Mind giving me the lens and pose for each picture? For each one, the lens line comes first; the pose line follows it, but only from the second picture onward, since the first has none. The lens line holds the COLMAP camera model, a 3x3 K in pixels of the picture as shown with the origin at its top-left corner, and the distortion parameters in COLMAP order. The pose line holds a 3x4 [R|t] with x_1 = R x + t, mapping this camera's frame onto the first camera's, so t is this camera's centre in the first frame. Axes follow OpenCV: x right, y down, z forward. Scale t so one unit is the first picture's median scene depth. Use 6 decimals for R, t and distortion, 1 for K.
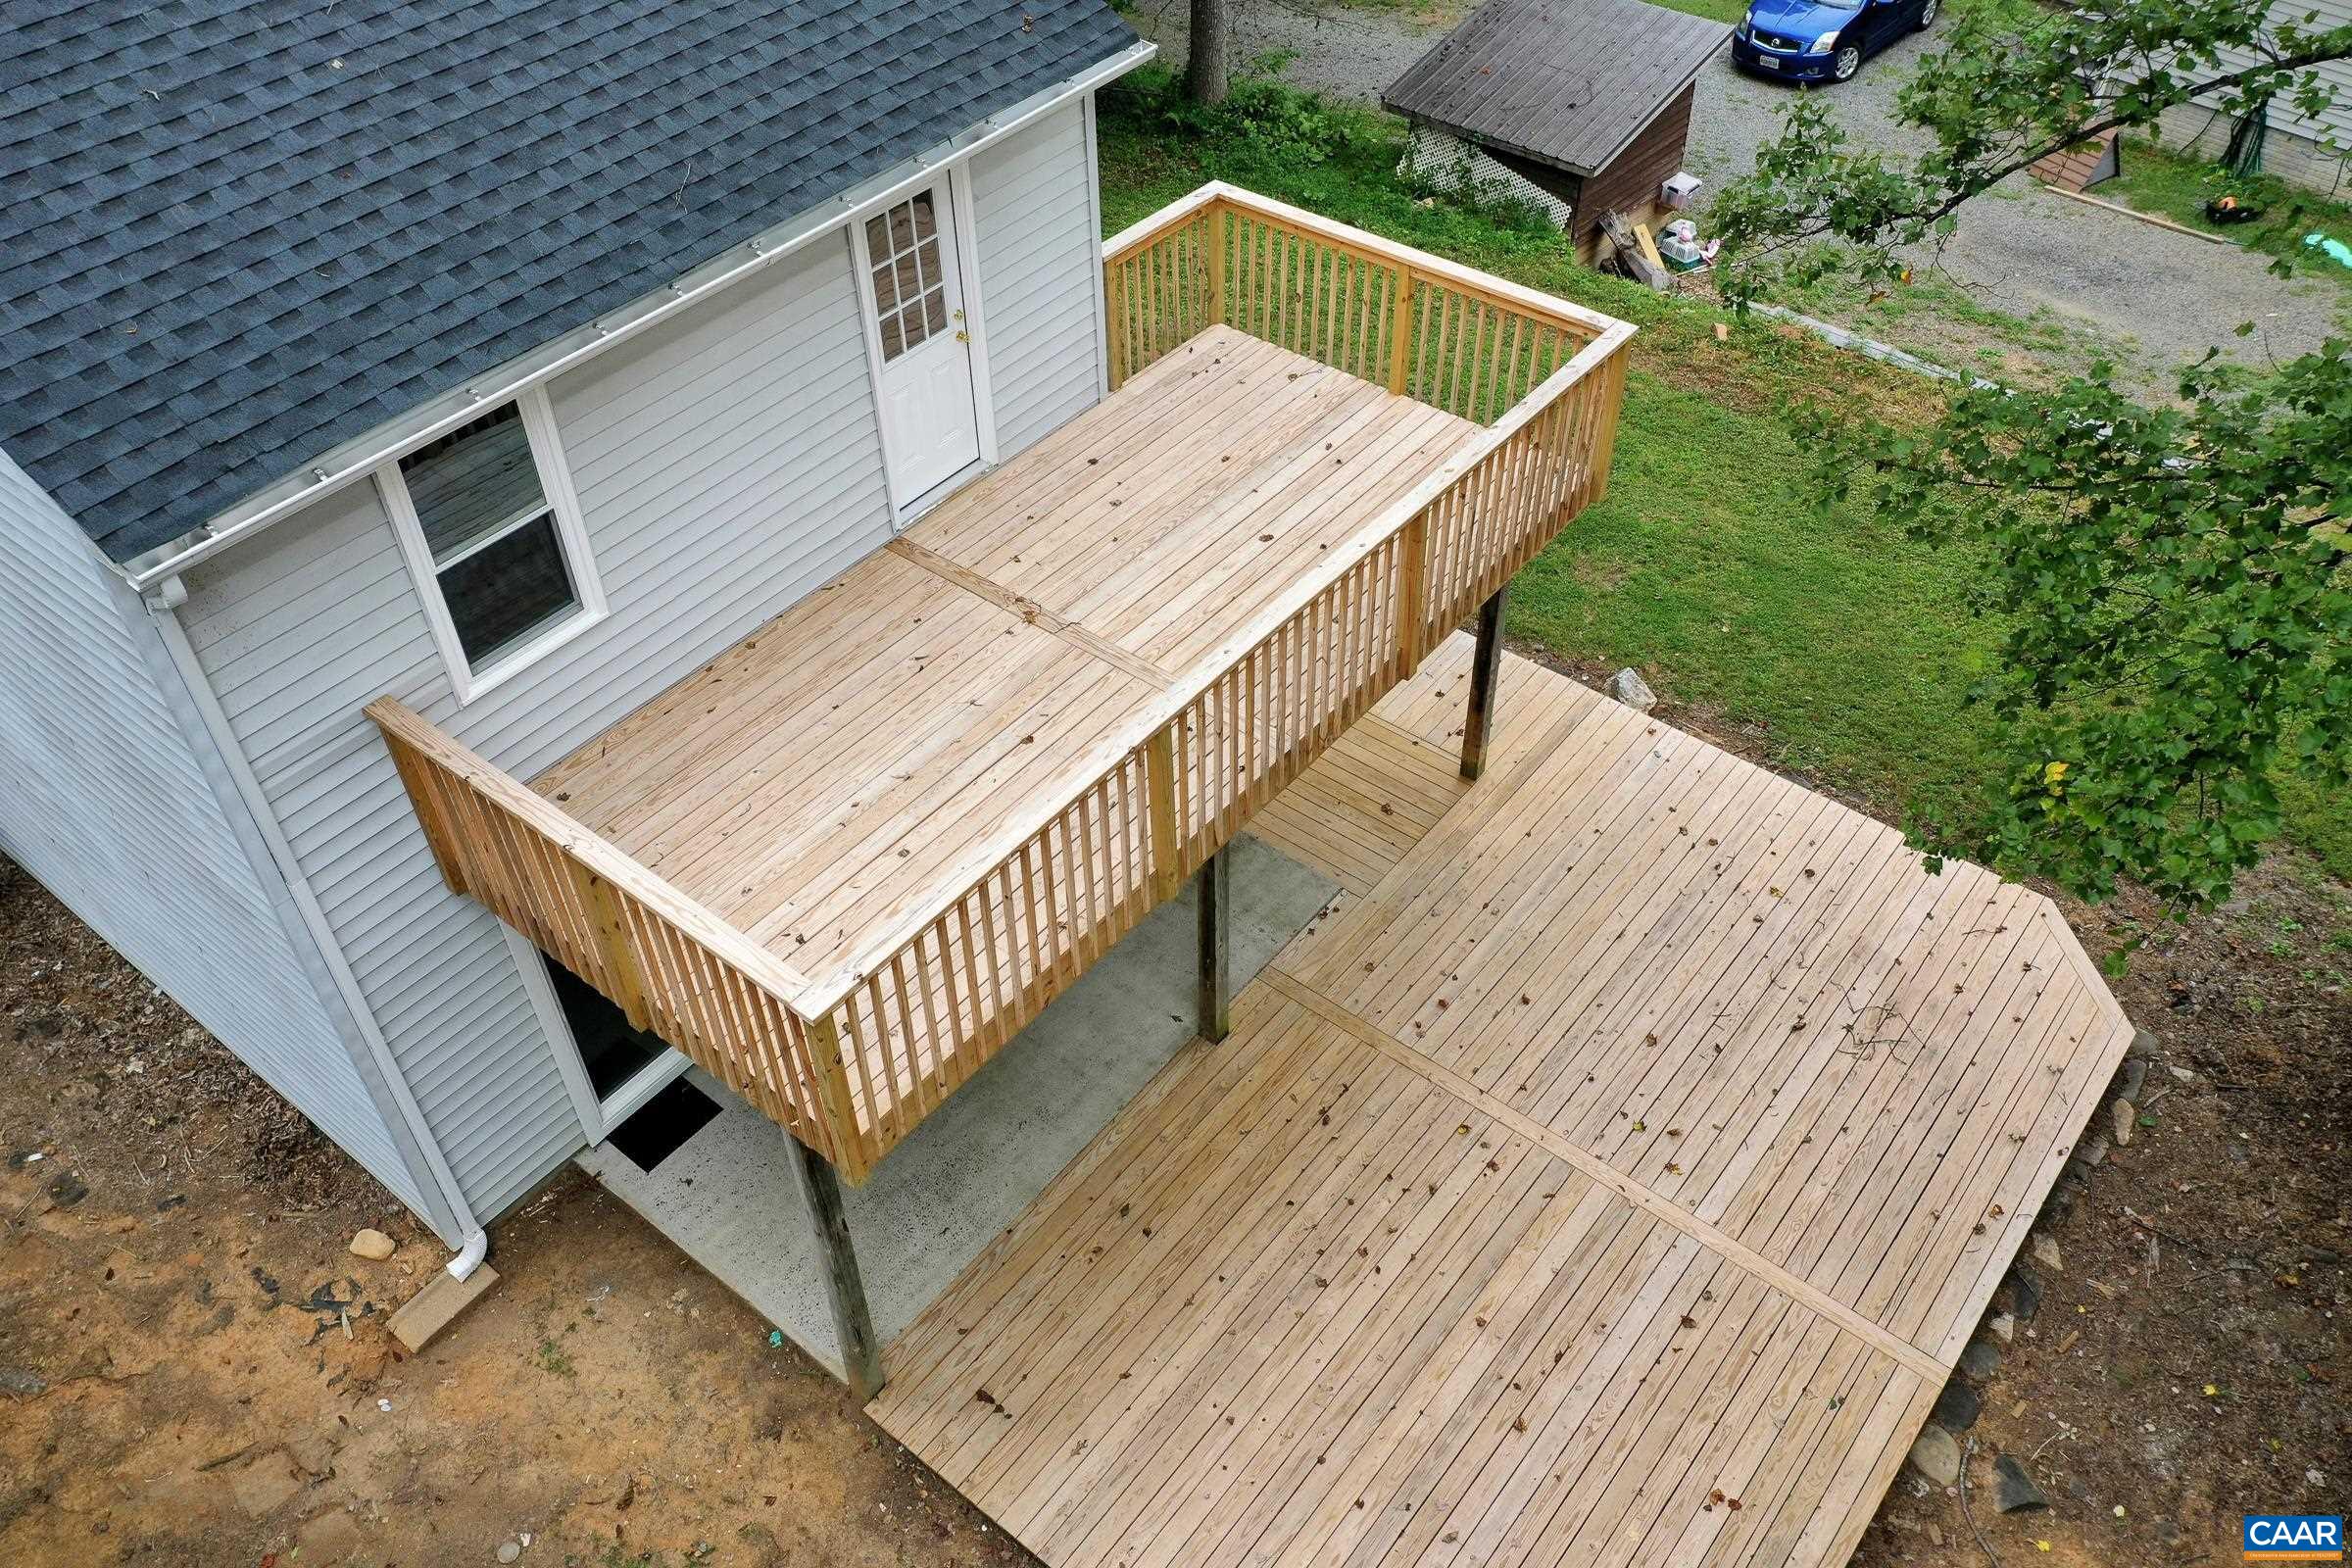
lens RADIAL K [[1800.9, 0, 1240.5], [0, 1800.9, 789.4], [0, 0, 1]] dist [-0.001912, 0.009720]
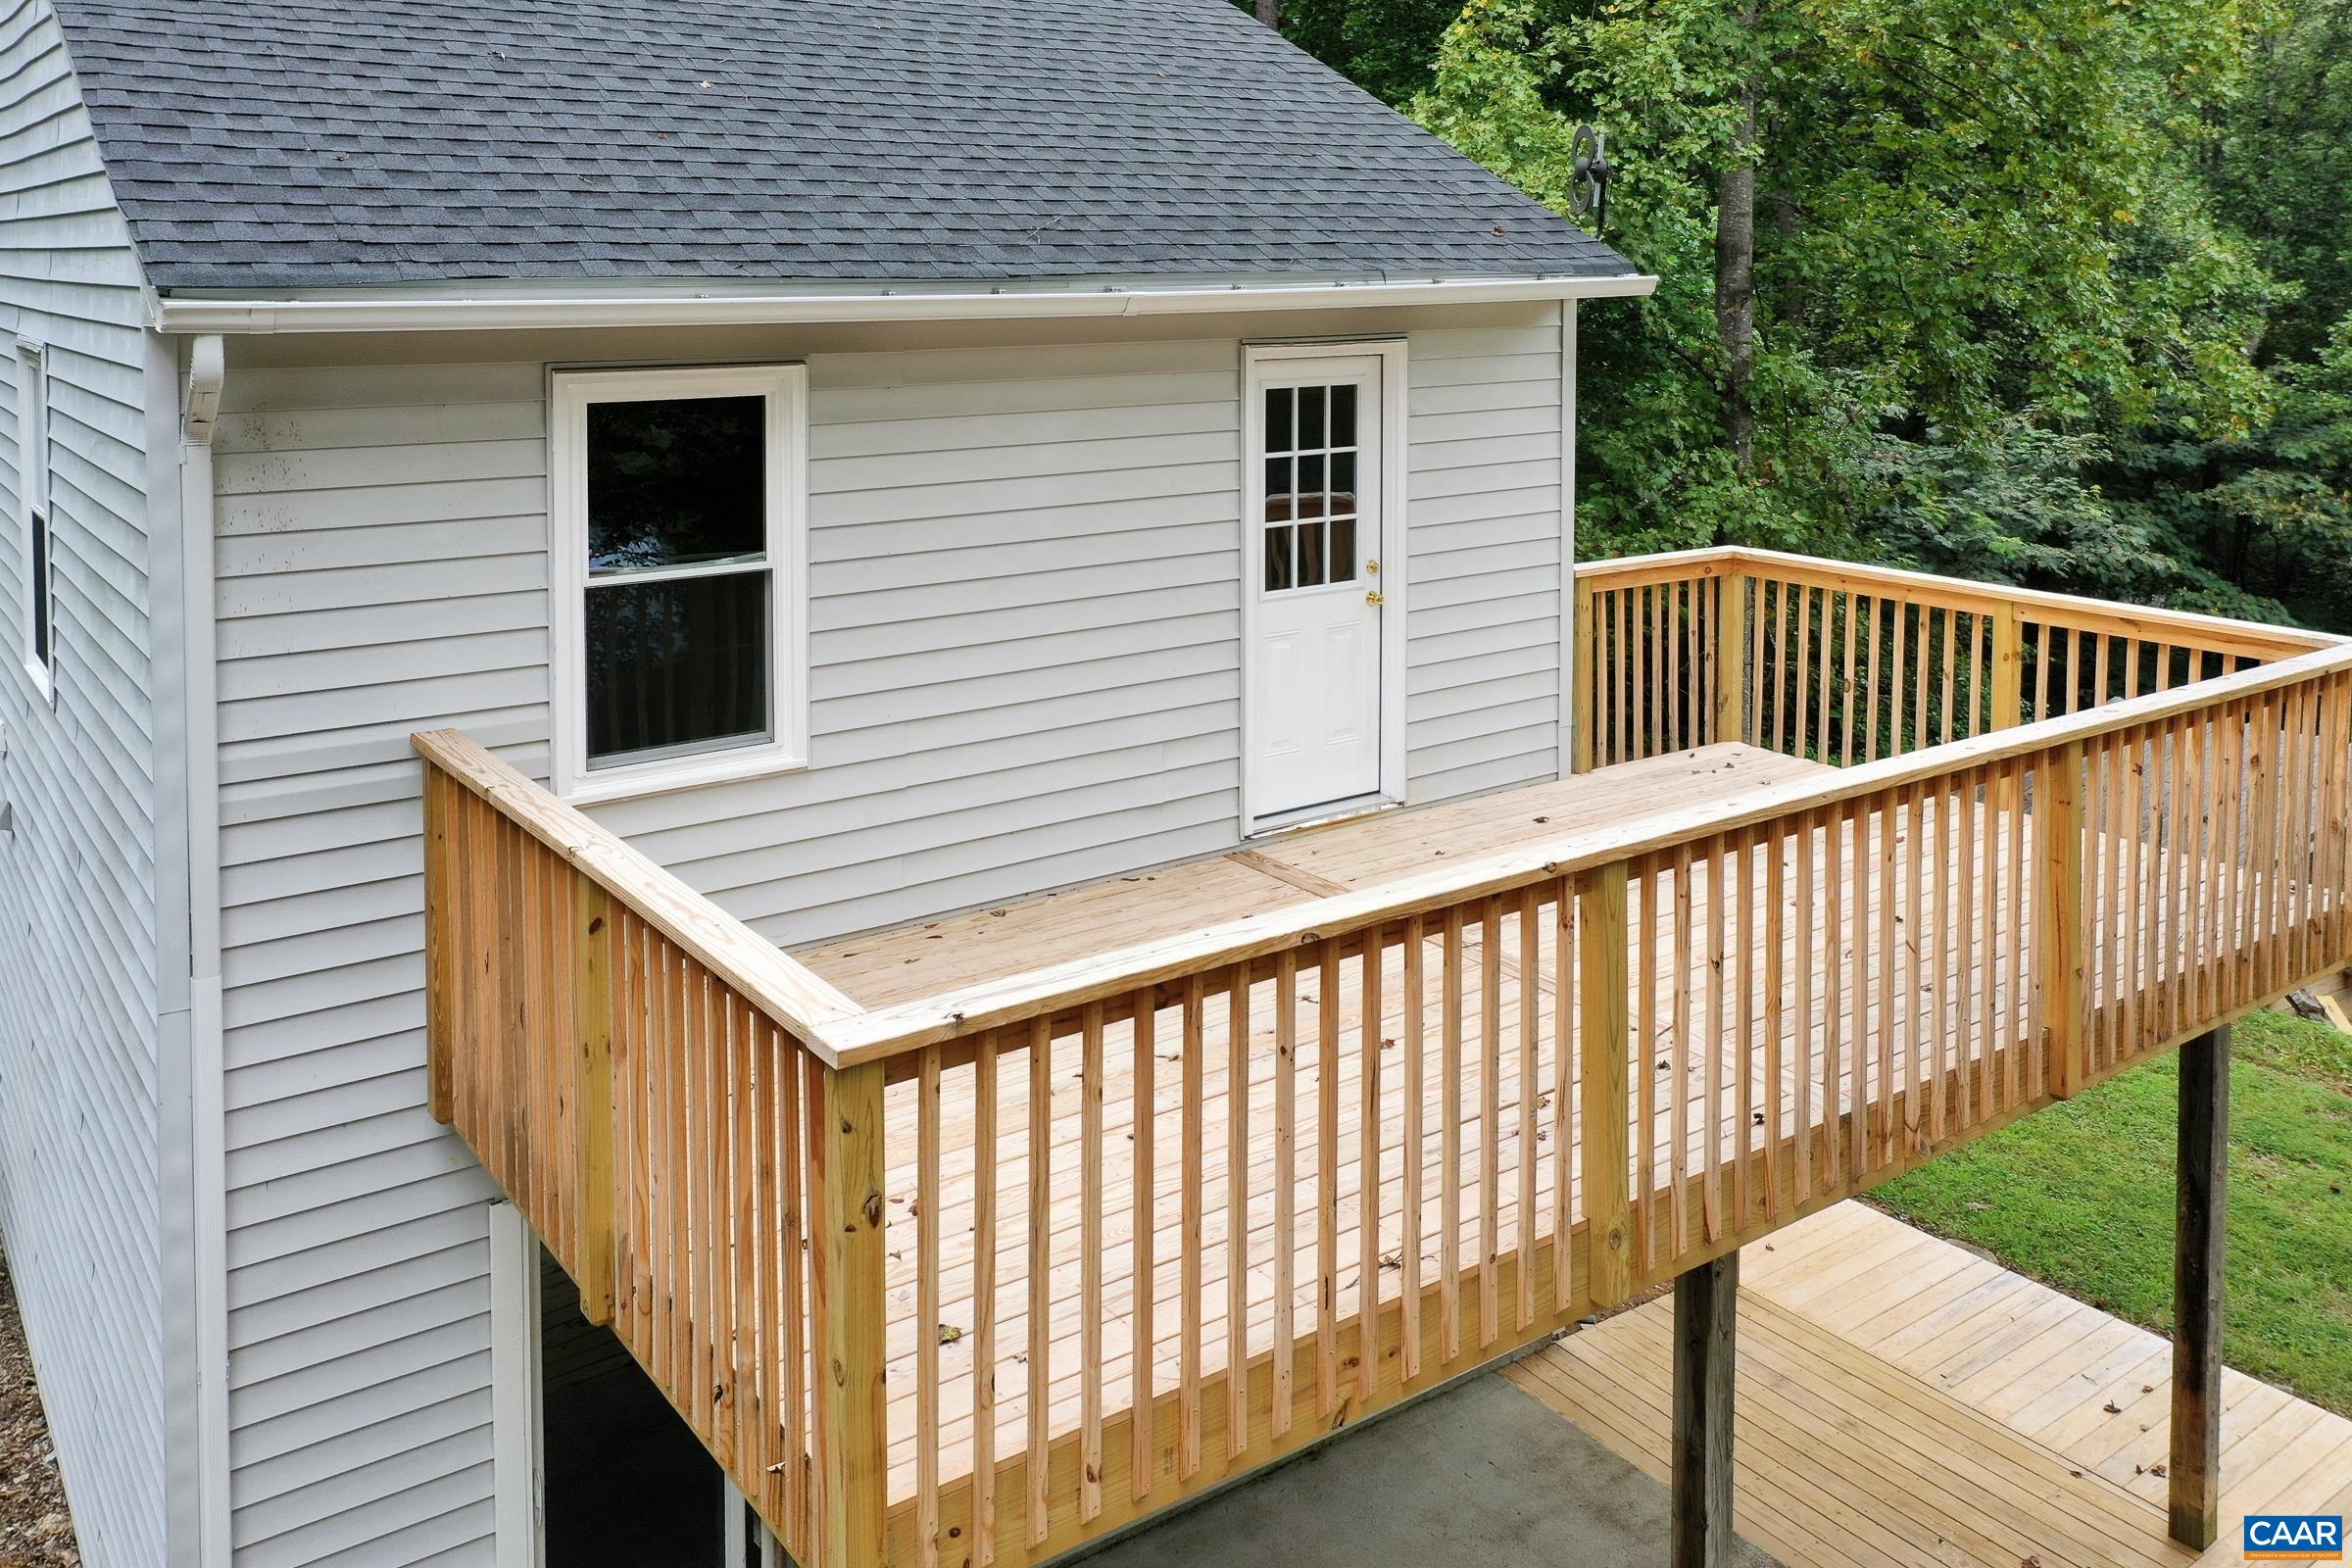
lens RADIAL K [[1800.9, 0, 1240.5], [0, 1800.9, 789.4], [0, 0, 1]] dist [-0.001912, 0.009720]
pose [[0.958822, 0.004613, -0.283971, 0.004941], [-0.190122, 0.753208, -0.629708, 0.300609], [0.210984, 0.657767, 0.723069, 0.520786]]
